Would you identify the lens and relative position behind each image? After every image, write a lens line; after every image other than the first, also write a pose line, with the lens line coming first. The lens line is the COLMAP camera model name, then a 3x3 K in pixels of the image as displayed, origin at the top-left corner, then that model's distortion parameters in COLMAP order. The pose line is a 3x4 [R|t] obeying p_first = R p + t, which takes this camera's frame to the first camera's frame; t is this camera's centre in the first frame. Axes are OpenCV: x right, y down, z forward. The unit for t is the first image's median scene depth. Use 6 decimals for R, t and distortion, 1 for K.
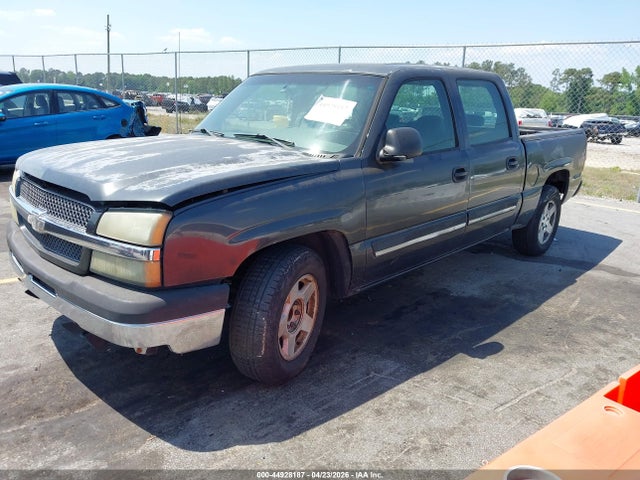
lens RADIAL K [[502.4, 0, 316.4], [0, 502.4, 241.8], [0, 0, 1]] dist [-0.001216, -0.003688]
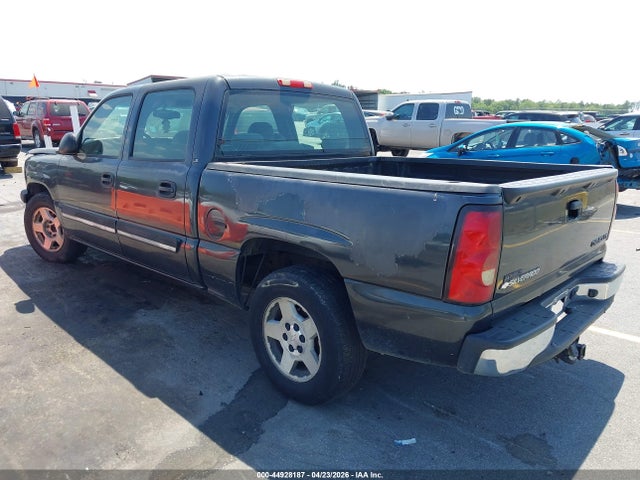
lens RADIAL K [[502.4, 0, 316.4], [0, 502.4, 241.8], [0, 0, 1]] dist [-0.001216, -0.003688]
pose [[0.001686, 0.192630, -0.981270, 1.198076], [-0.290927, 0.938921, 0.183817, -0.295479], [0.956744, 0.285168, 0.057624, 1.227871]]
